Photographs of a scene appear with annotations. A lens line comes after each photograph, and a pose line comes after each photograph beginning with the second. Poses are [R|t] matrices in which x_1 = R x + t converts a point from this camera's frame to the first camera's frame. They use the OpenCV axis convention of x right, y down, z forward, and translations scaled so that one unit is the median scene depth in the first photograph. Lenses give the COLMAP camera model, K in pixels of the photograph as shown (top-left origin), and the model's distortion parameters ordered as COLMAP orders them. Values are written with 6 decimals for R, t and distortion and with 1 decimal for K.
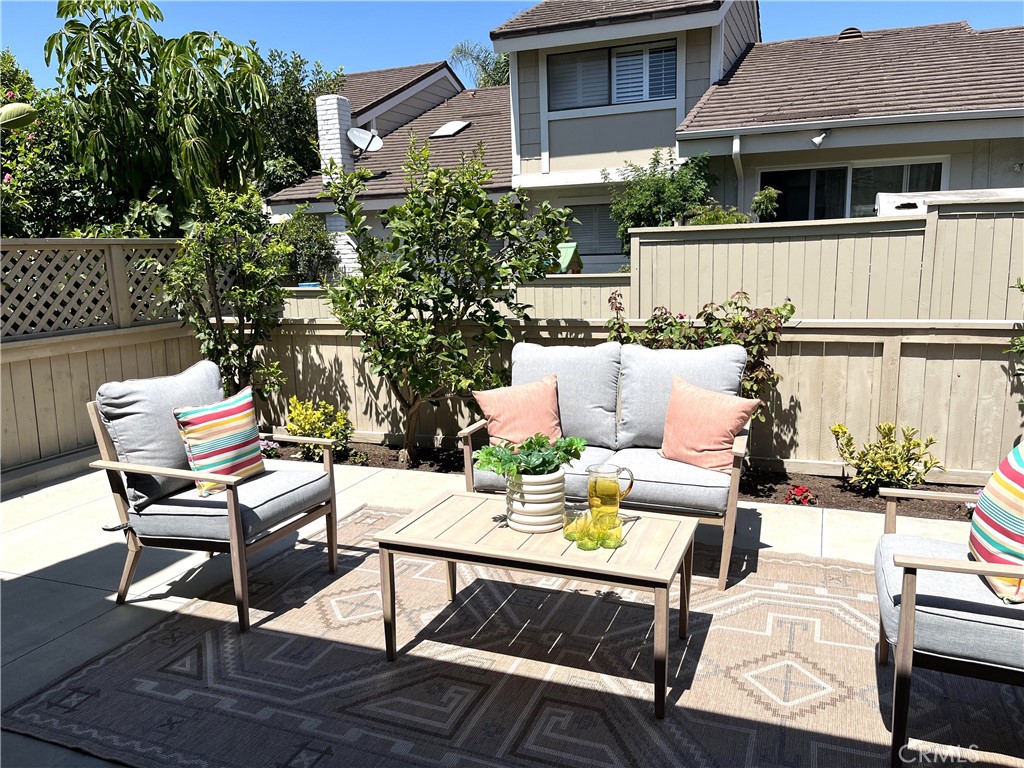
lens RADIAL K [[776.8, 0, 513.7], [0, 776.8, 387.8], [0, 0, 1]] dist [0.015779, 0.001291]
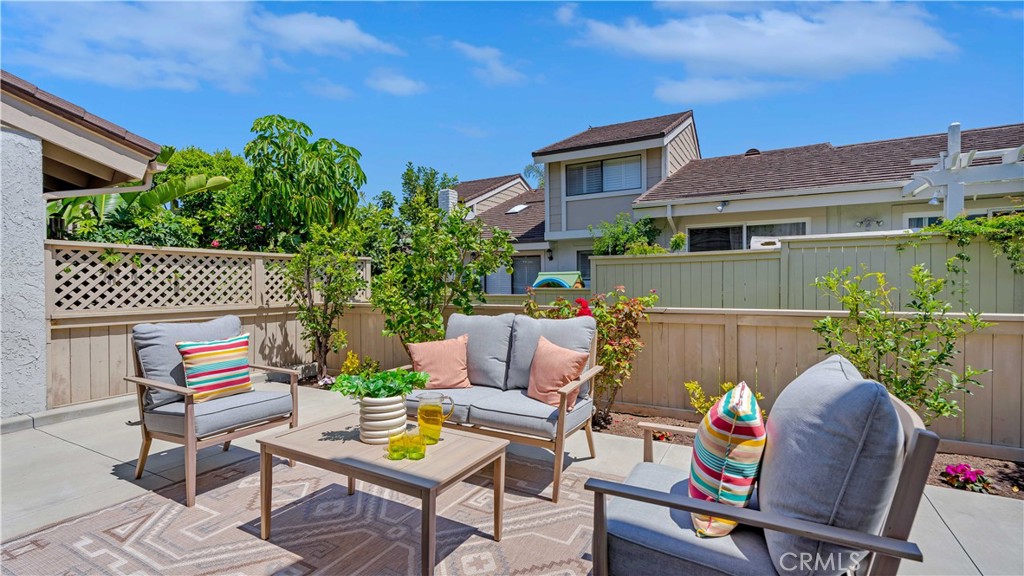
lens RADIAL K [[456.9, 0, 515.9], [0, 456.9, 286.4], [0, 0, 1]] dist [0.004883, 0.000366]
pose [[0.992059, 0.022294, -0.123781, 0.225957], [-0.042638, 0.985500, -0.164230, 0.028422], [0.118325, 0.168204, 0.978625, 0.153199]]
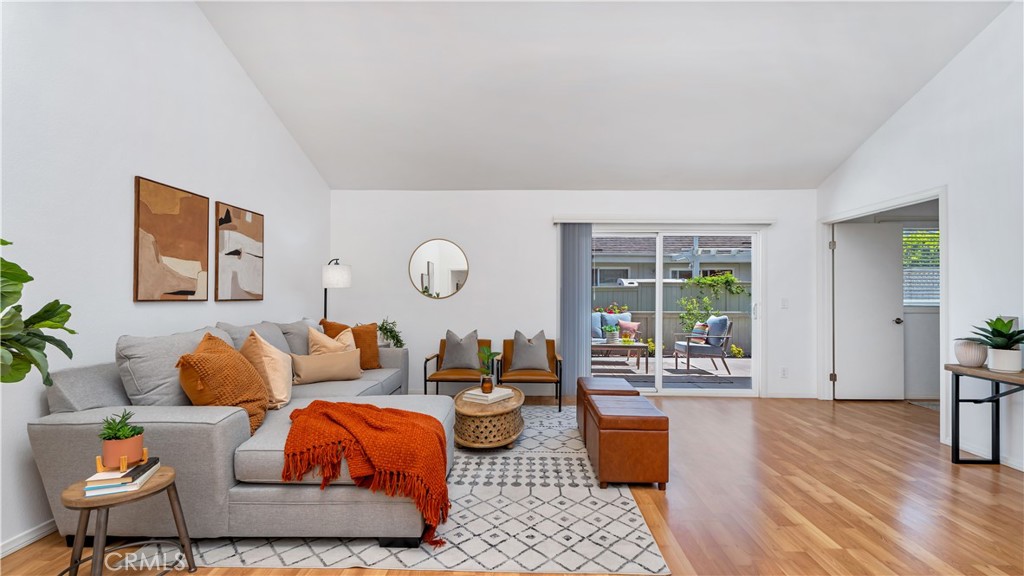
lens RADIAL K [[456.9, 0, 515.9], [0, 456.9, 286.4], [0, 0, 1]] dist [0.004883, 0.000366]
pose [[0.942366, 0.041810, 0.331962, -0.966197], [0.029922, 0.977655, -0.208075, 0.262835], [-0.333244, 0.206016, 0.920058, -0.954727]]
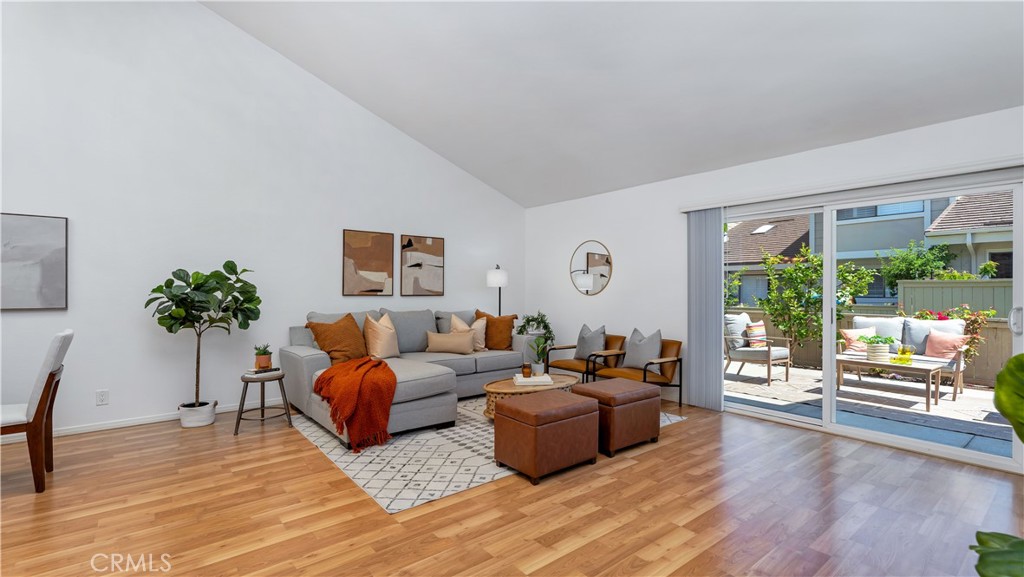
lens RADIAL K [[456.9, 0, 515.9], [0, 456.9, 286.9], [0, 0, 1]] dist [0.004883, 0.000366]
pose [[0.865887, 0.031070, -0.499273, -0.224713], [-0.124610, 0.980005, -0.155124, 0.241673], [0.484470, 0.196534, 0.852445, -1.000652]]
